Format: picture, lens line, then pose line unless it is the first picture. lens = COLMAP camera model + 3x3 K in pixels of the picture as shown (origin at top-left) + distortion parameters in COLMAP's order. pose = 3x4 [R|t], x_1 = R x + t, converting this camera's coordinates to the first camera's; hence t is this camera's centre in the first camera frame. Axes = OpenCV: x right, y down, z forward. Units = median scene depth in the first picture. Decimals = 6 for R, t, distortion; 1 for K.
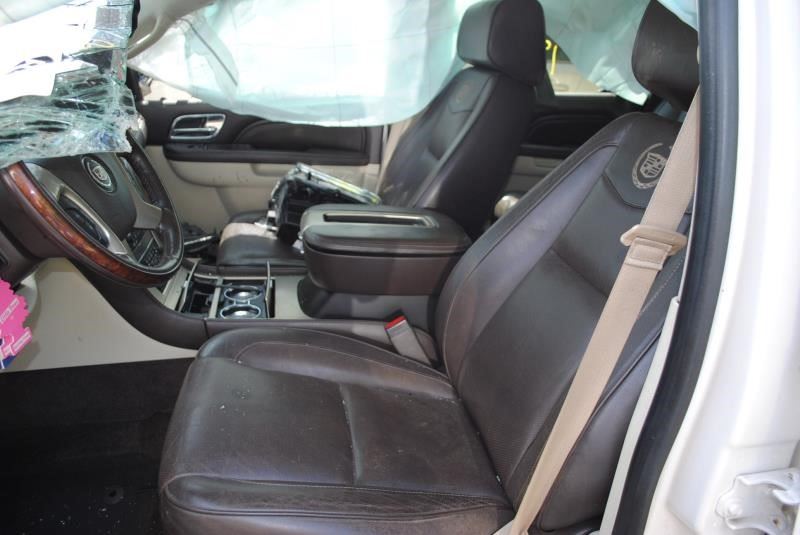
lens RADIAL K [[623.3, 0, 399.9], [0, 623.3, 277.3], [0, 0, 1]] dist [-0.072495, 0.002986]
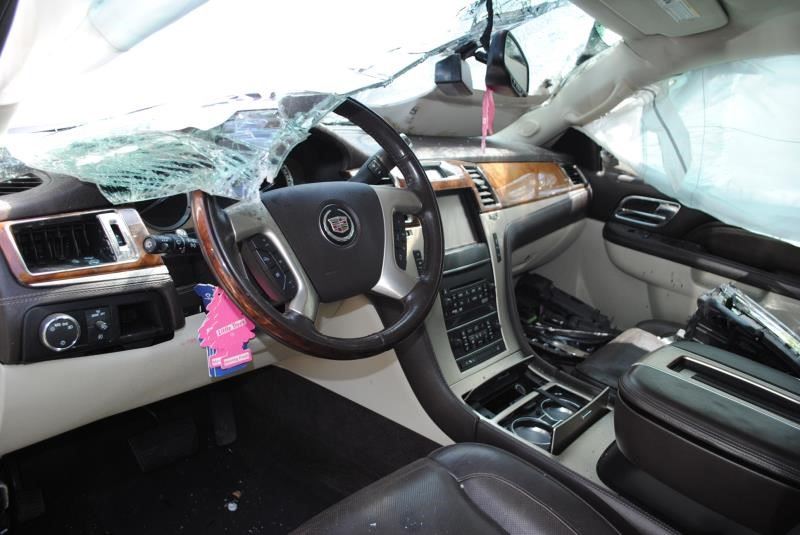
lens RADIAL K [[623.3, 0, 399.9], [0, 623.3, 277.3], [0, 0, 1]] dist [-0.072495, 0.002986]
pose [[0.623591, 0.273879, -0.732206, 0.137965], [-0.355825, 0.933415, 0.046099, -0.084353], [0.696077, 0.231790, 0.679522, 0.214911]]
